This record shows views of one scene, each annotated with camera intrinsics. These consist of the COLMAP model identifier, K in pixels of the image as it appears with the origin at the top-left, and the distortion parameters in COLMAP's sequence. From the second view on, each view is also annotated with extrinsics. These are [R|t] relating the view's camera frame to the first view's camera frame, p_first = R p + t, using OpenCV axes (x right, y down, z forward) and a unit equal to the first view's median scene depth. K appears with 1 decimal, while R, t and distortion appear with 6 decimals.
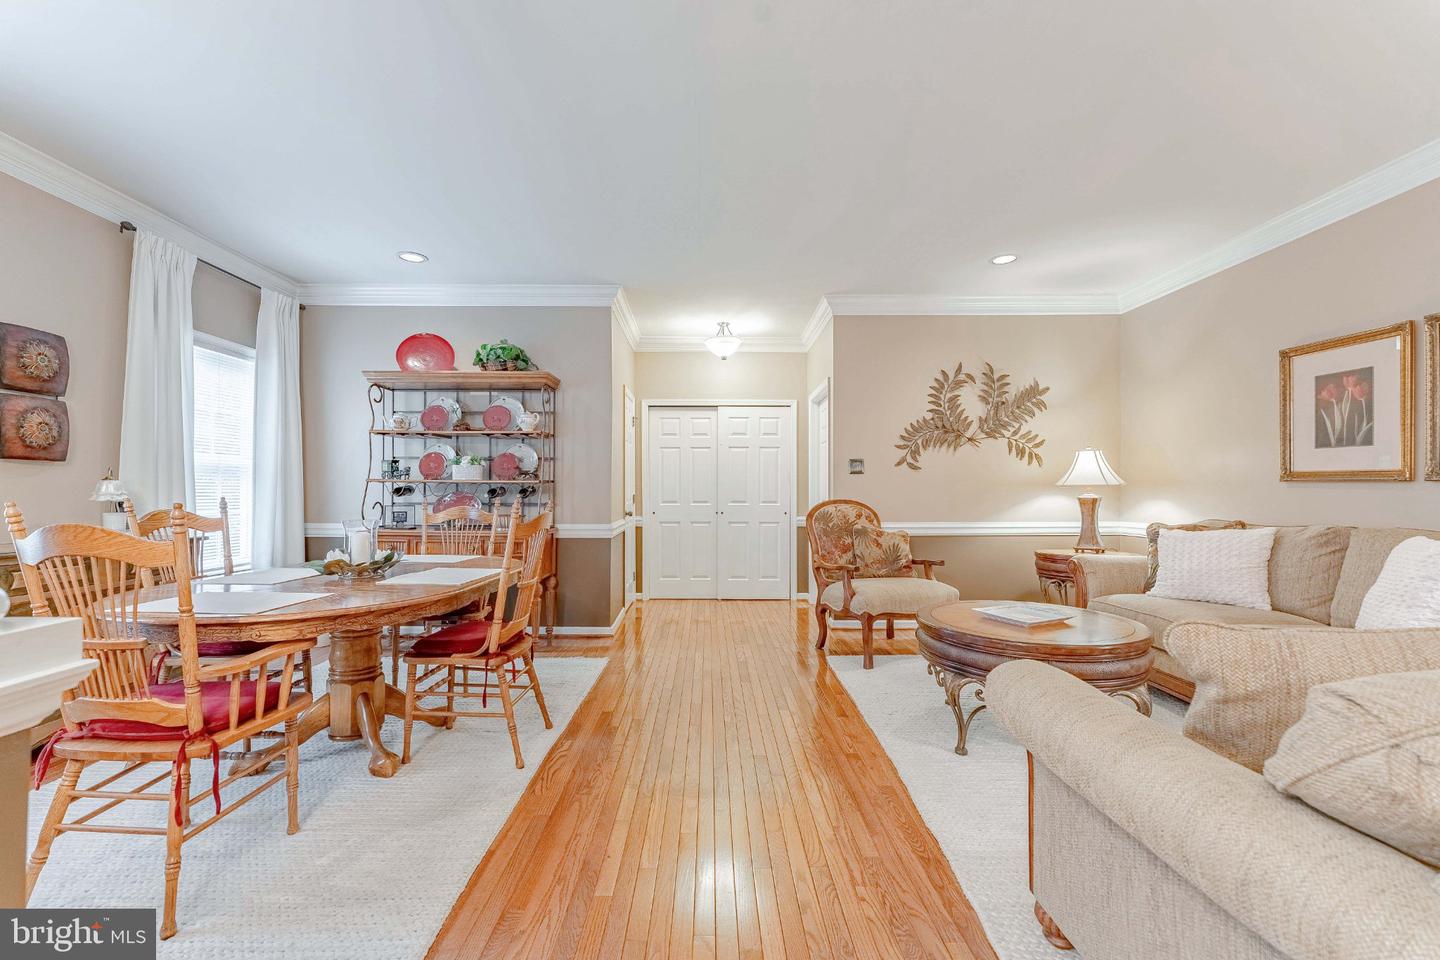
lens RADIAL K [[613.5, 0, 725.0], [0, 613.5, 489.0], [0, 0, 1]] dist [-0.001127, -0.000207]
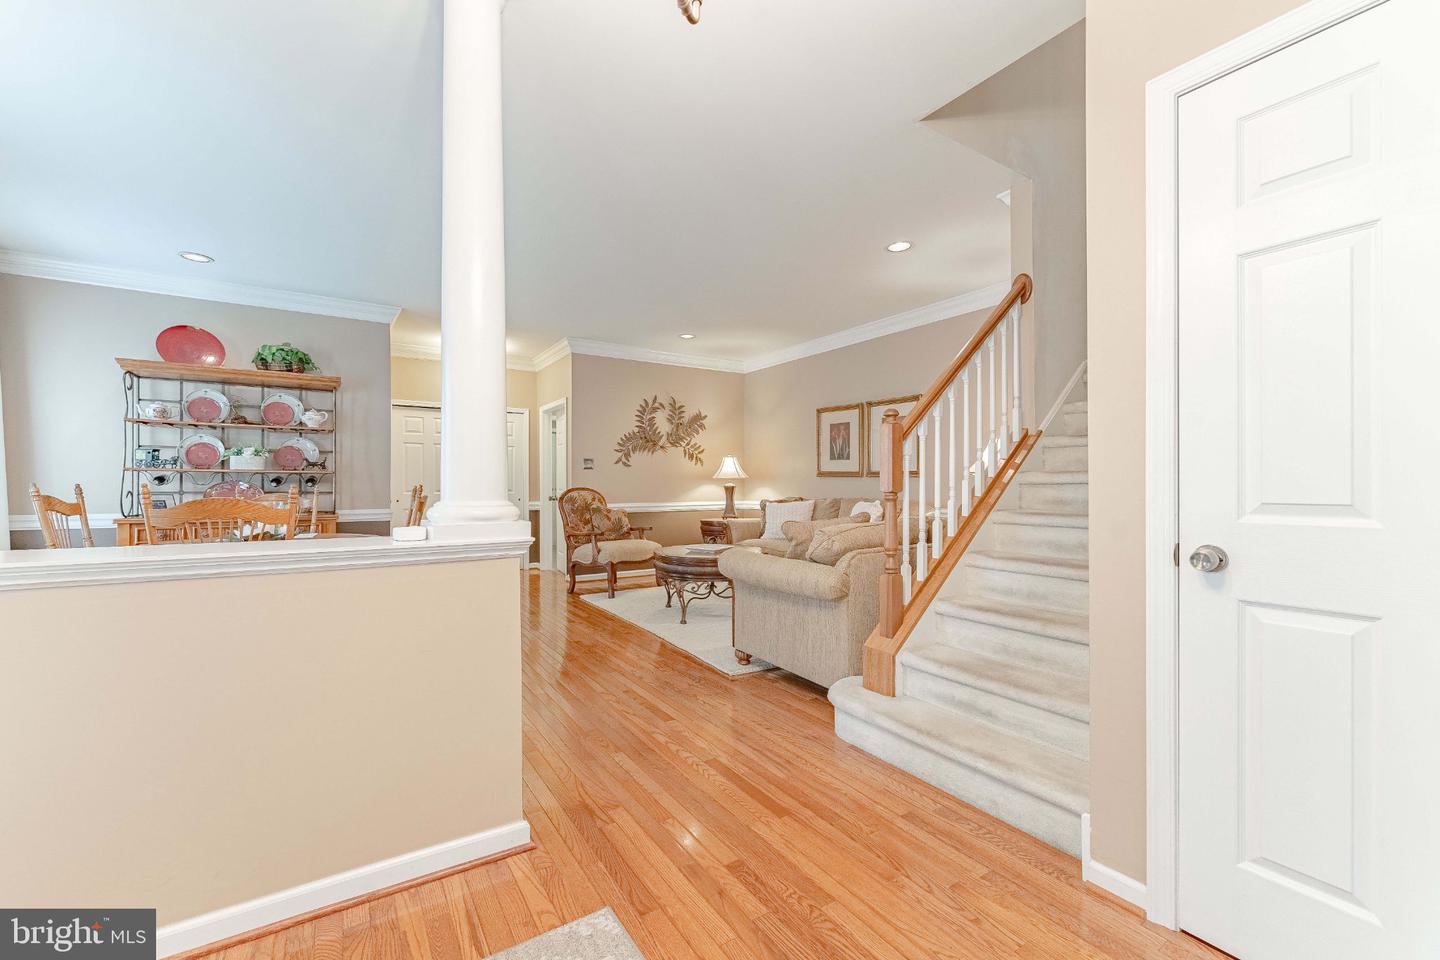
lens RADIAL K [[585.1, 0, 763.2], [0, 585.1, 481.1], [0, 0, 1]] dist [-0.000456, -0.000153]
pose [[0.805254, 0.002726, 0.592924, -0.284847], [-0.001427, 0.999995, -0.002660, 0.006082], [-0.592928, 0.001296, 0.805254, -0.339700]]
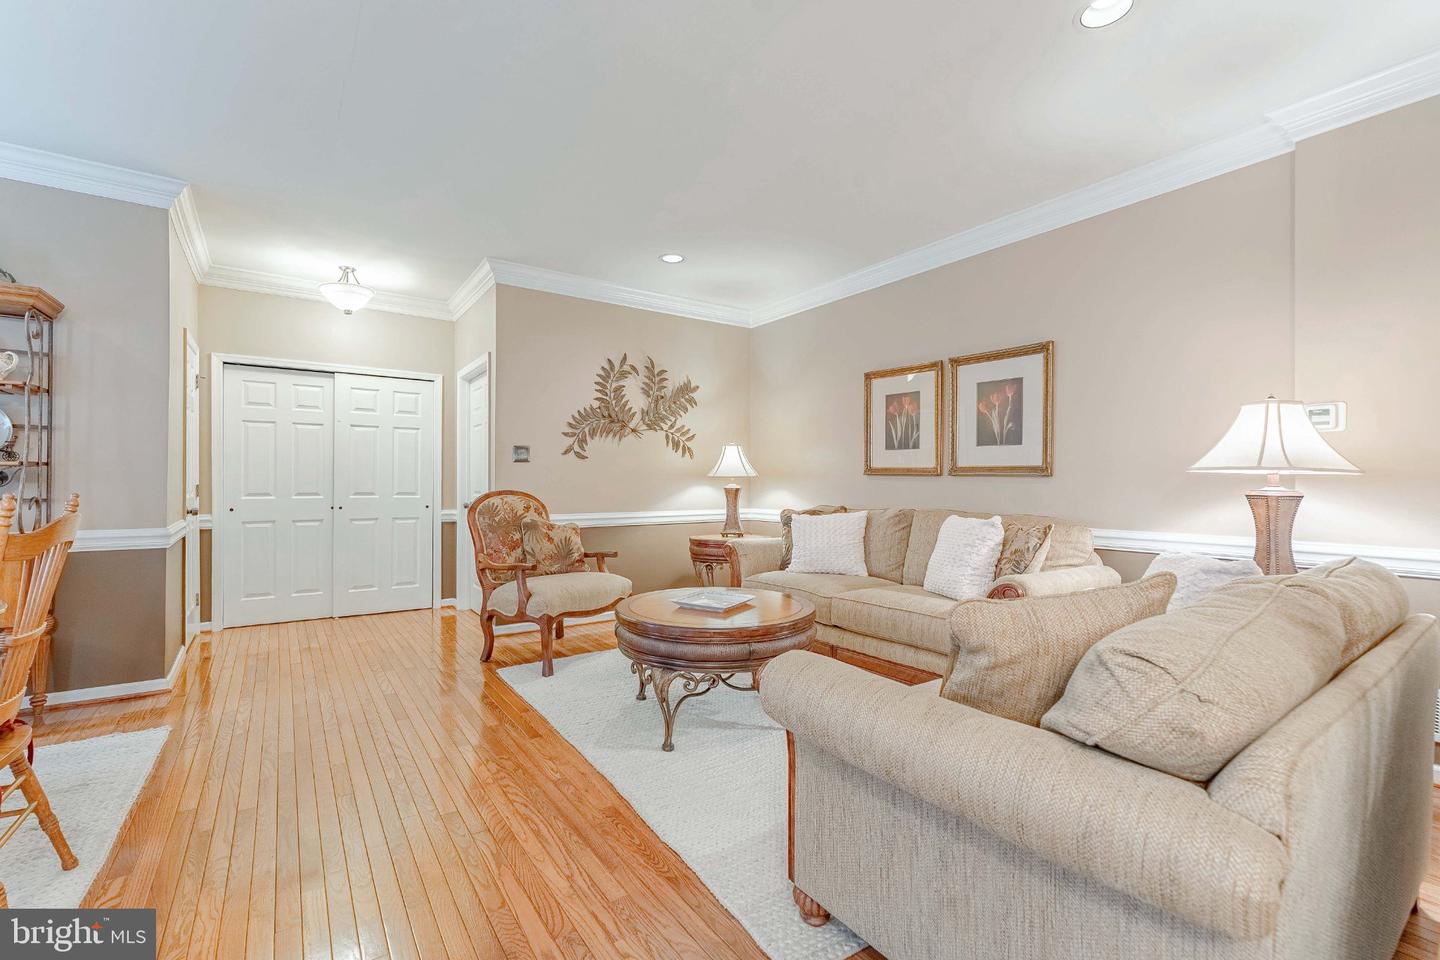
lens RADIAL K [[619.4, 0, 720.0], [0, 619.4, 480.0], [0, 0, 1]] dist [-0.000275, -0.000420]
pose [[0.828421, 0.004969, 0.560084, -0.063307], [-0.005916, 0.999982, -0.000121, 0.000469], [-0.560075, -0.003213, 0.828436, 0.084459]]
